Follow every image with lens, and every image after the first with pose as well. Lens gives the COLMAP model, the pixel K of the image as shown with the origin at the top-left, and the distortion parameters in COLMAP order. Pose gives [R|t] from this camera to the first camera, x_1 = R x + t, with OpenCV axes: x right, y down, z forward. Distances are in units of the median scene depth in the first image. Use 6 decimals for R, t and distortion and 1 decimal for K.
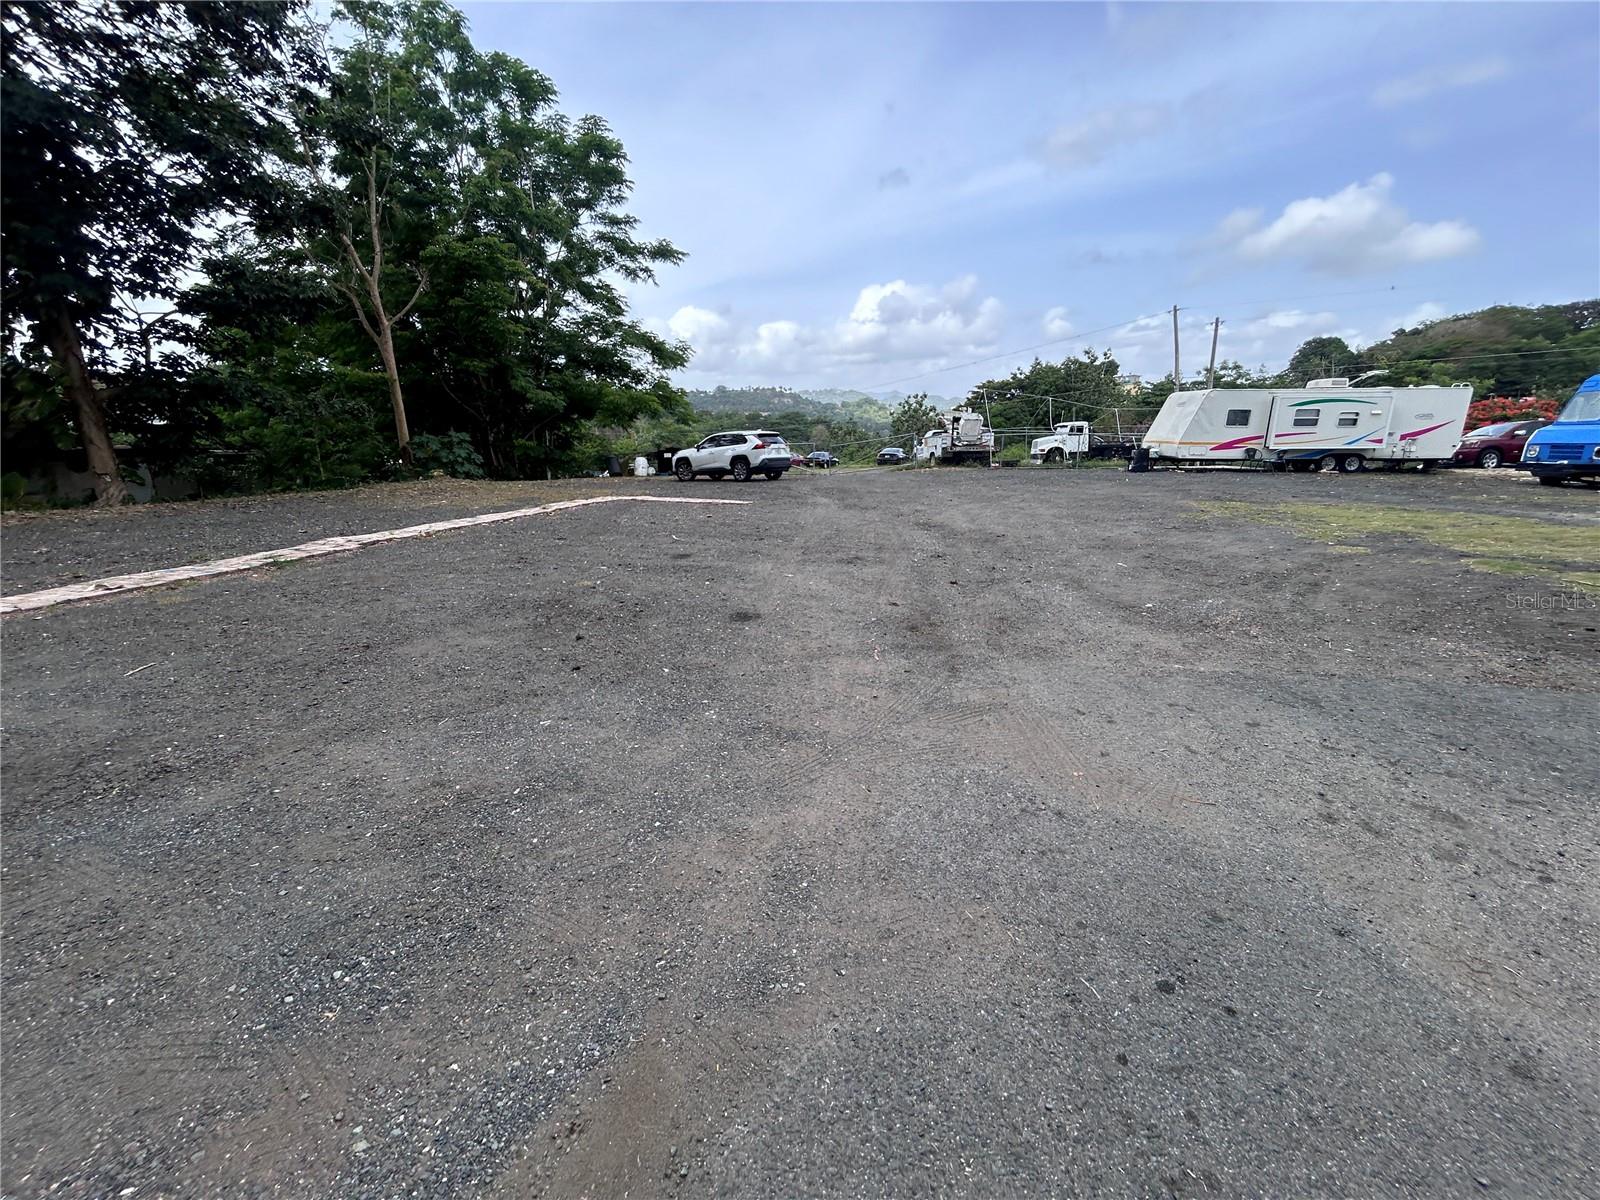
lens RADIAL K [[651.9, 0, 799.6], [0, 651.9, 597.5], [0, 0, 1]] dist [-0.000321, 0.001196]
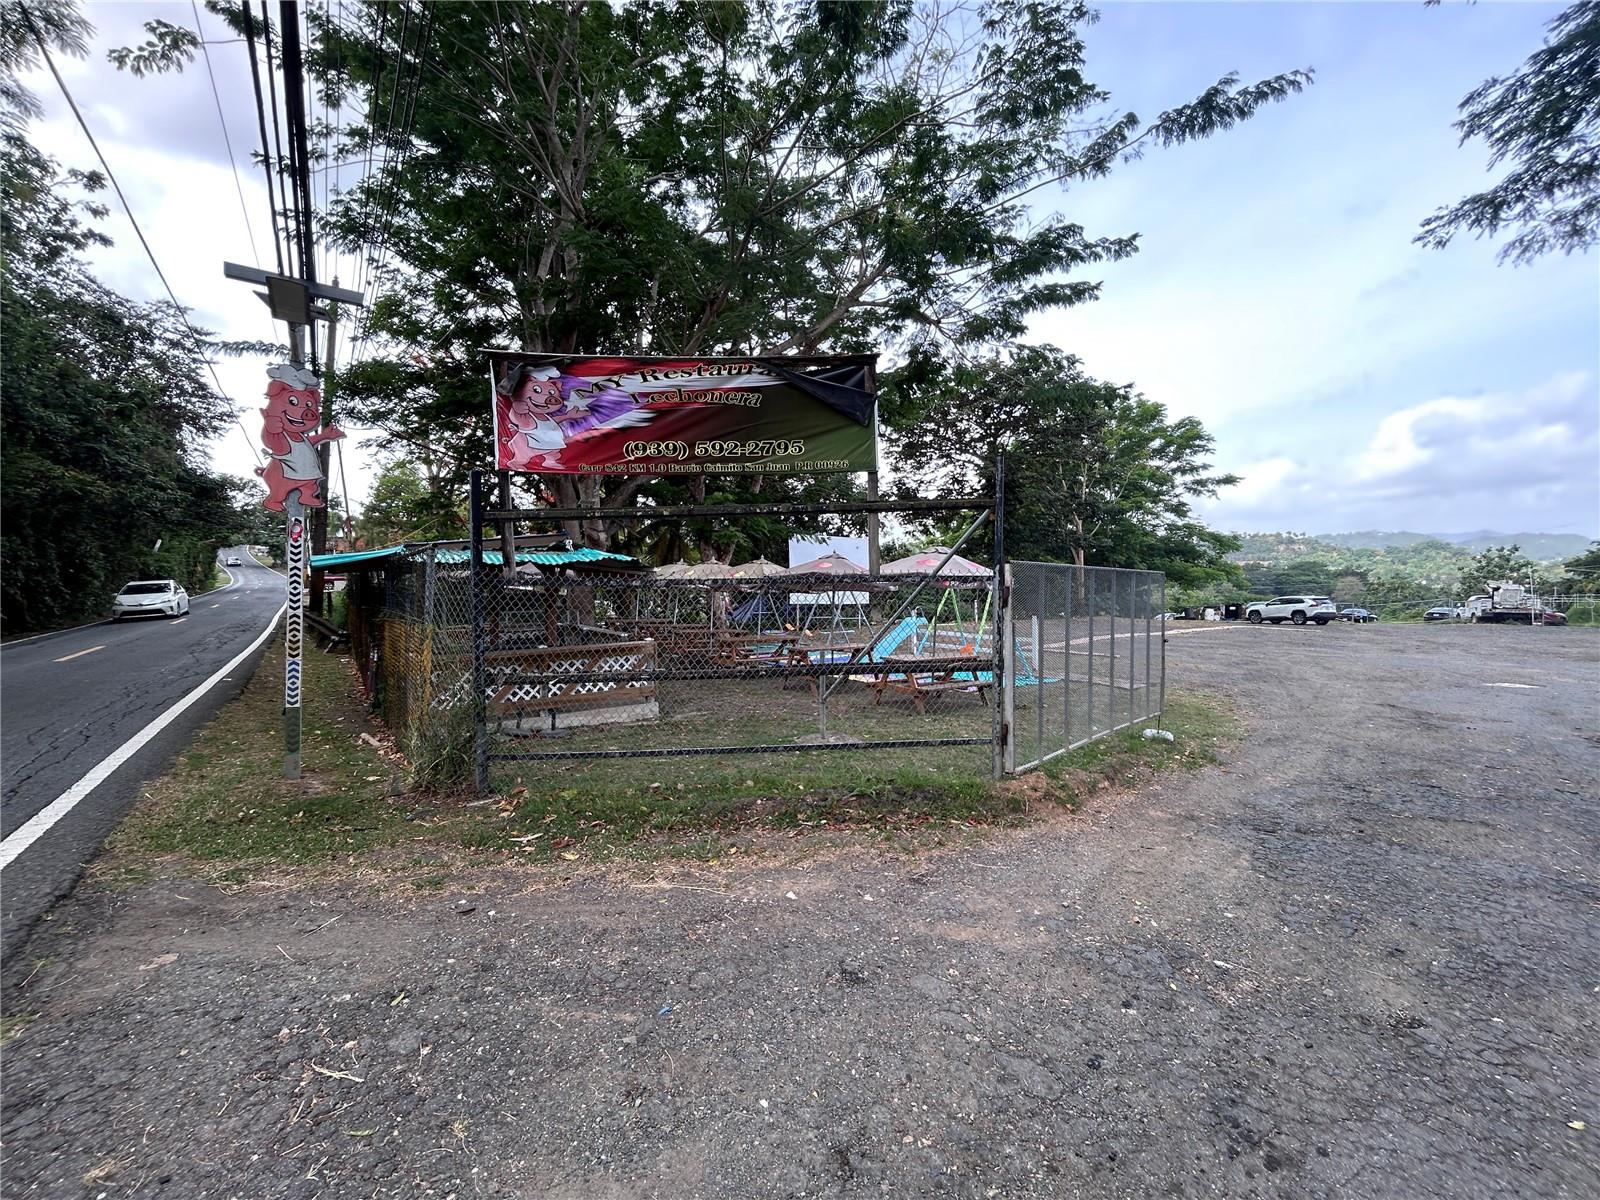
lens RADIAL K [[651.9, 0, 799.6], [0, 651.9, 597.5], [0, 0, 1]] dist [-0.000321, 0.001196]
pose [[0.784018, 0.022375, -0.620335, -0.039747], [-0.159752, 0.972961, -0.166811, 0.169254], [0.599830, 0.229882, 0.766393, -0.763718]]
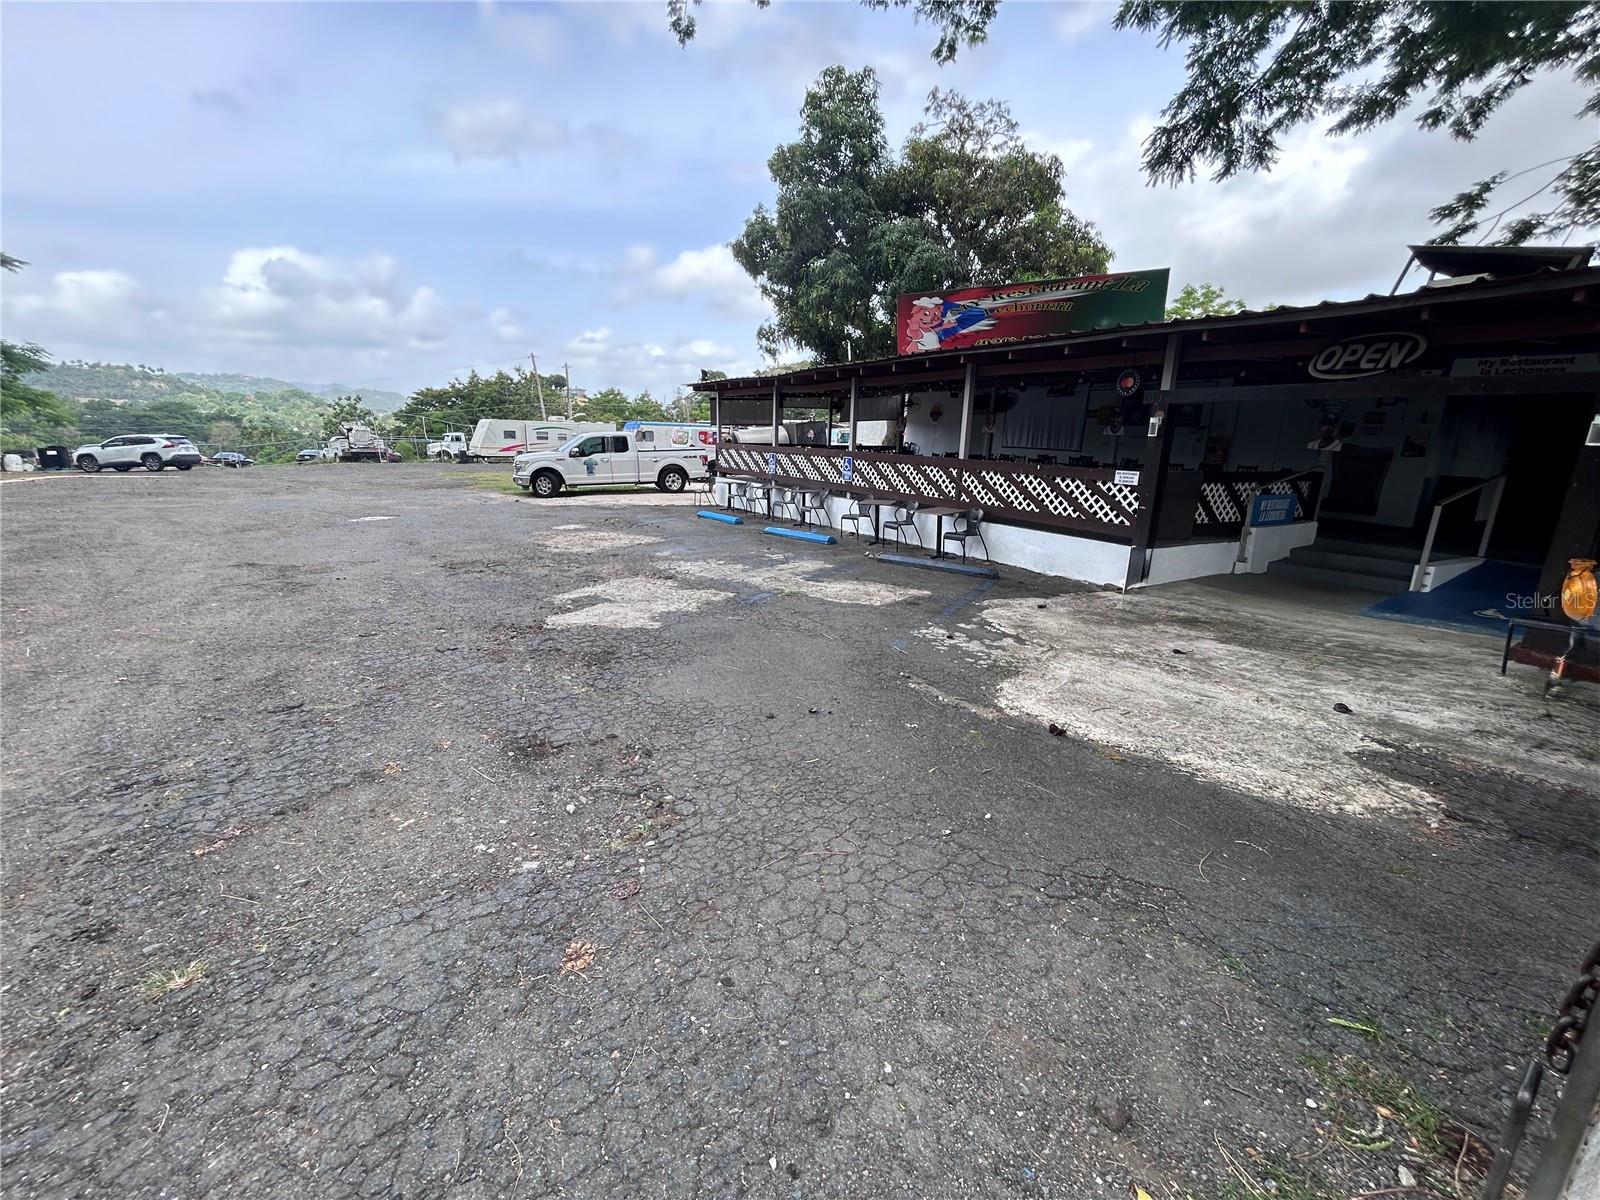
lens RADIAL K [[651.9, 0, 799.6], [0, 651.9, 597.5], [0, 0, 1]] dist [-0.000321, 0.001196]
pose [[0.740940, -0.138228, 0.657191, -0.016061], [0.143172, 0.988604, 0.046518, 0.148235], [-0.656132, 0.059624, 0.752287, -0.627066]]
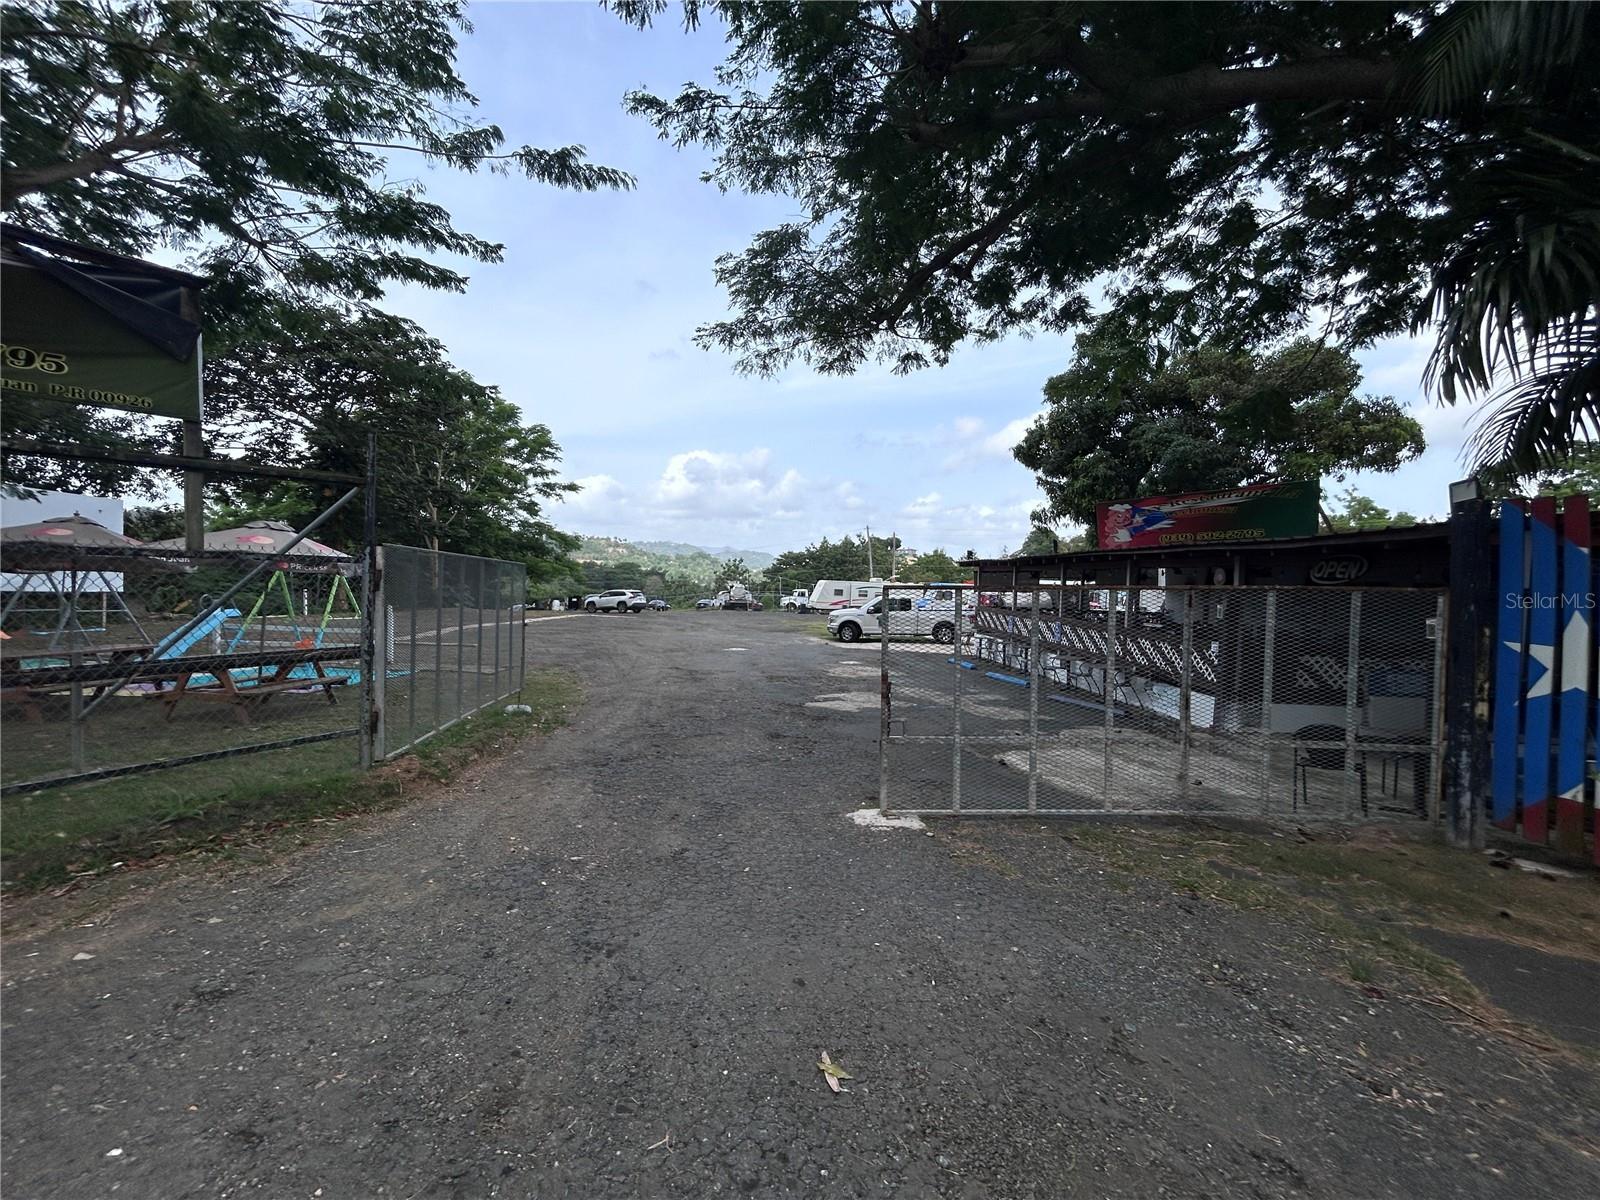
lens RADIAL K [[651.9, 0, 799.6], [0, 651.9, 597.5], [0, 0, 1]] dist [-0.000321, 0.001196]
pose [[0.967959, 0.034102, 0.248780, -0.040490], [0.023013, 0.974518, -0.223125, 0.175681], [-0.250050, 0.221701, 0.942509, -0.782473]]
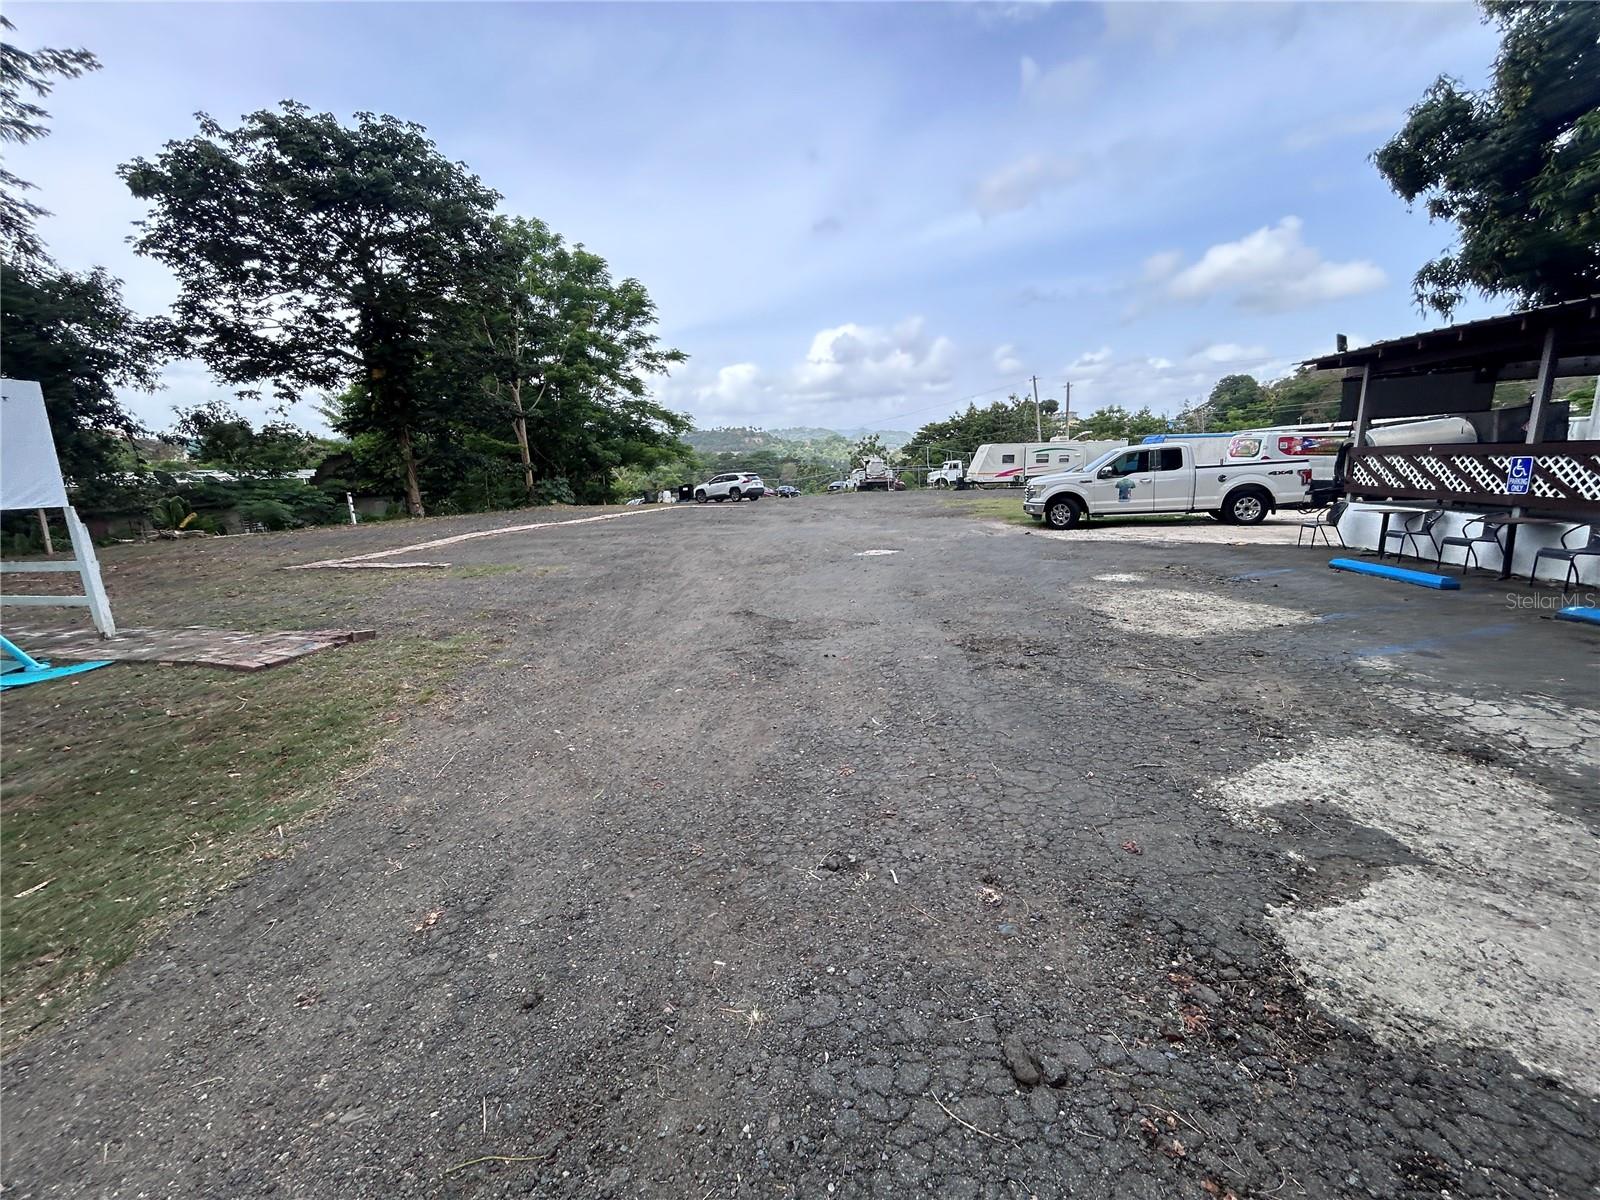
lens RADIAL K [[651.9, 0, 799.6], [0, 651.9, 597.5], [0, 0, 1]] dist [-0.000321, 0.001196]
pose [[0.998770, -0.031954, 0.037916, 0.004410], [0.033977, 0.997965, -0.053966, 0.121619], [-0.036115, 0.055187, 0.997823, -0.499972]]
